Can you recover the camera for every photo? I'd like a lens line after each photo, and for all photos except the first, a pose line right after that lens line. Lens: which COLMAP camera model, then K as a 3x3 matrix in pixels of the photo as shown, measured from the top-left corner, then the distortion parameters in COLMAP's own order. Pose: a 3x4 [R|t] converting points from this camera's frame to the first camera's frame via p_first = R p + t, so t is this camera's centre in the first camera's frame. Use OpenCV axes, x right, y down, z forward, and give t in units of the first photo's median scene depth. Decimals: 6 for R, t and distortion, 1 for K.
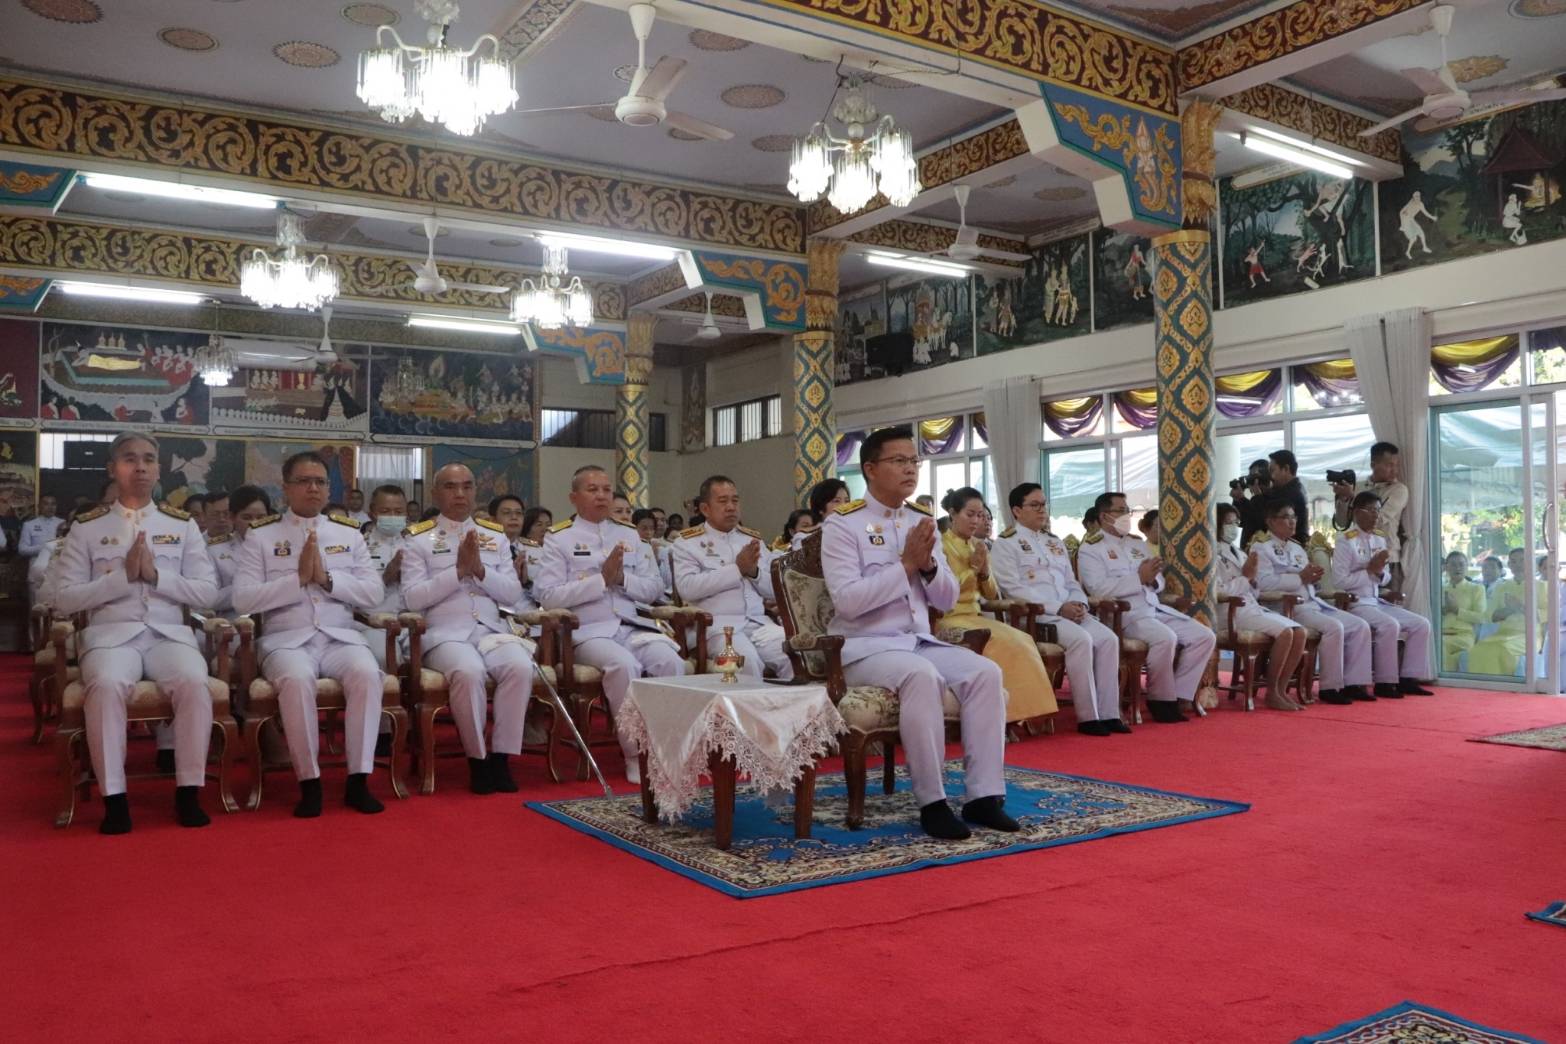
lens RADIAL K [[1277.4, 0, 771.8], [0, 1277.4, 513.5], [0, 0, 1]] dist [-0.161693, 0.131872]
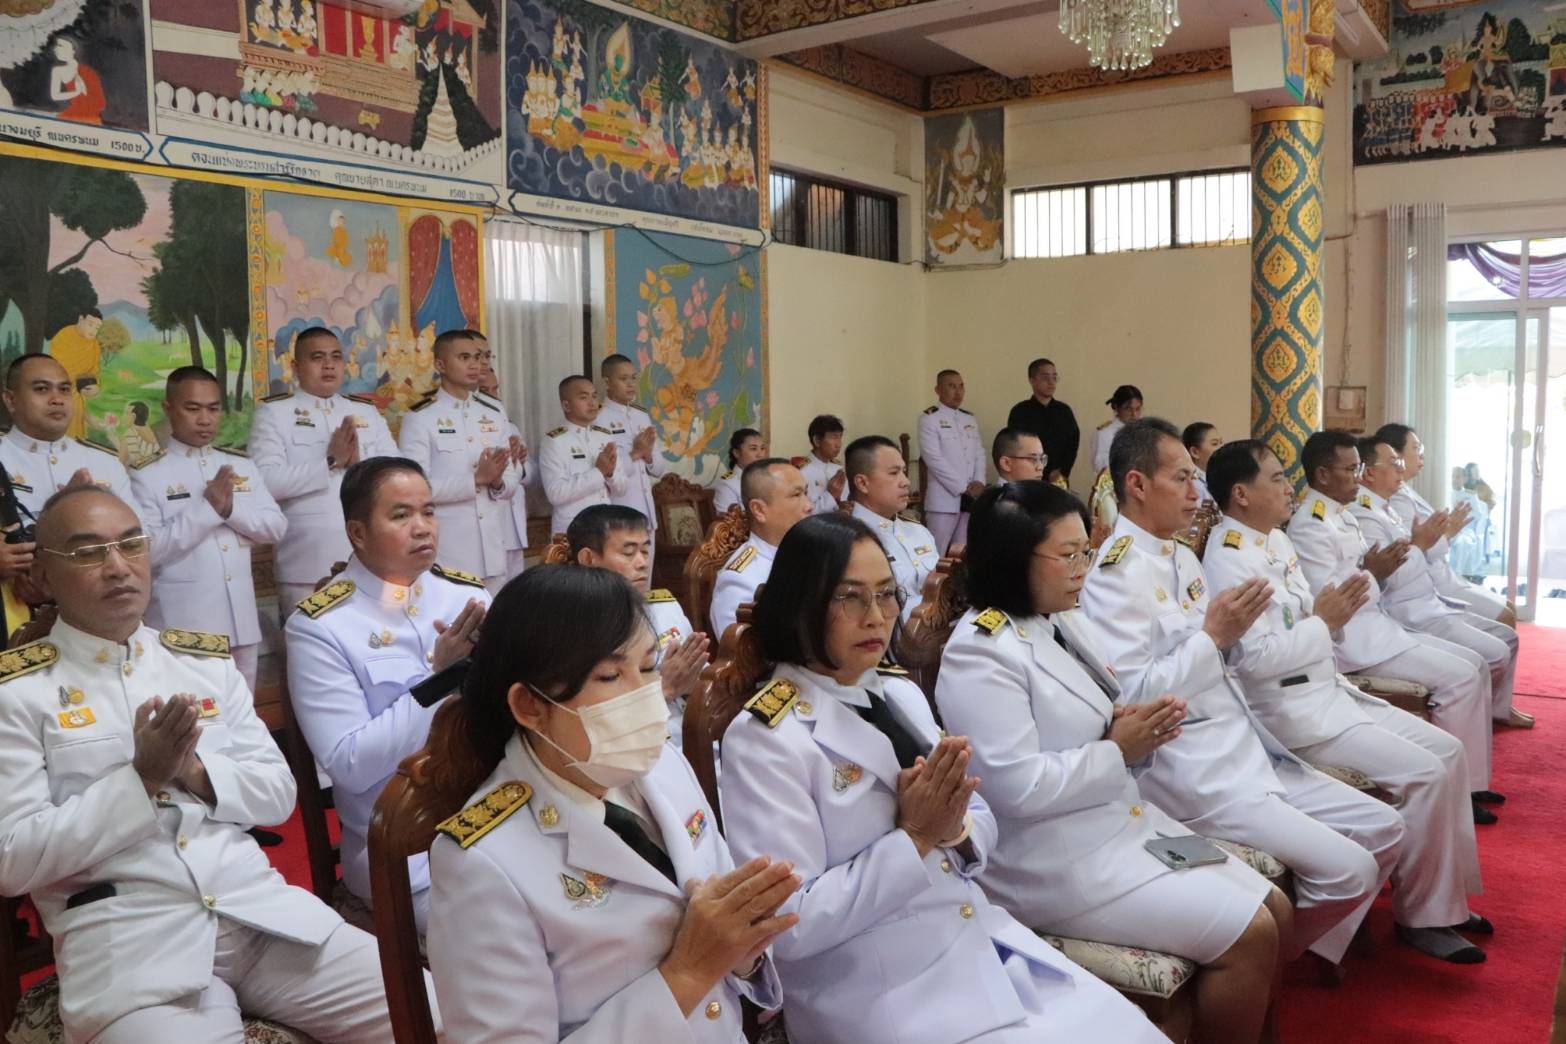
lens RADIAL K [[1277.4, 0, 807.5], [0, 1277.4, 534.4], [0, 0, 1]] dist [-0.161693, 0.131872]
pose [[0.917376, -0.051251, 0.394707, -0.444664], [-0.004550, 0.990260, 0.139154, -0.010790], [-0.397995, -0.129453, 0.908208, 0.641305]]
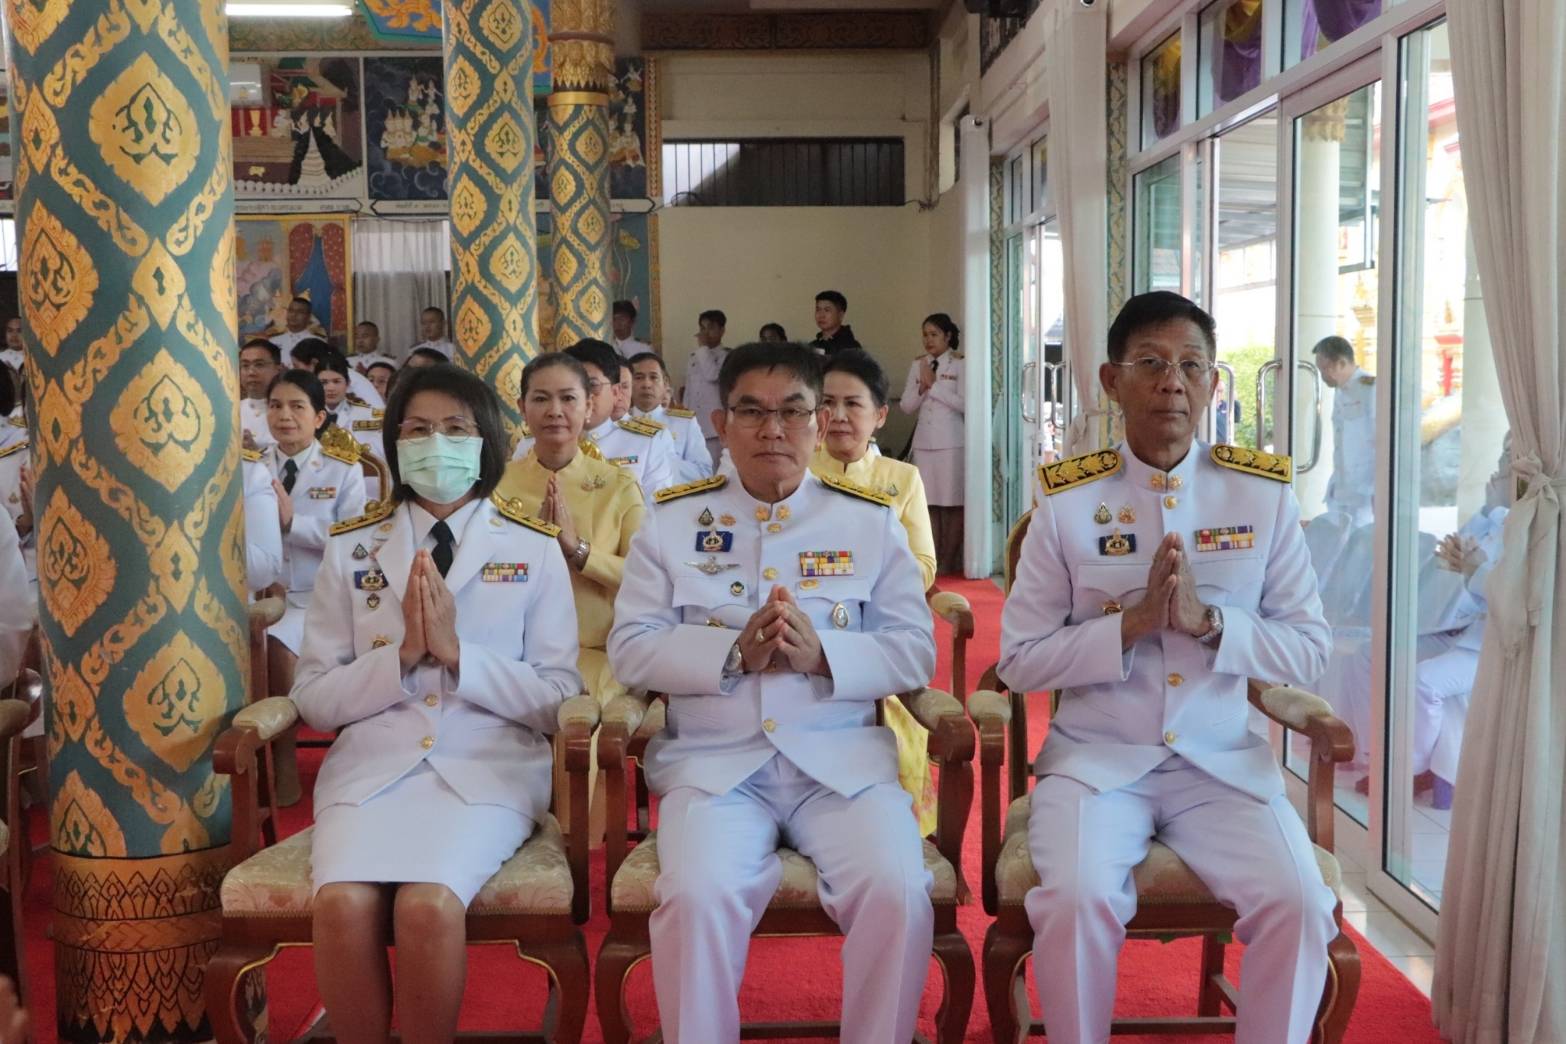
lens RADIAL K [[1739.3, 0, 777.0], [0, 1739.3, 521.7], [0, 0, 1]] dist [0.018750, 0.000000]
pose [[0.857178, 0.046106, -0.512953, 0.350480], [0.023274, 0.991500, 0.128012, -0.012085], [0.514495, -0.121667, 0.848818, 0.382479]]
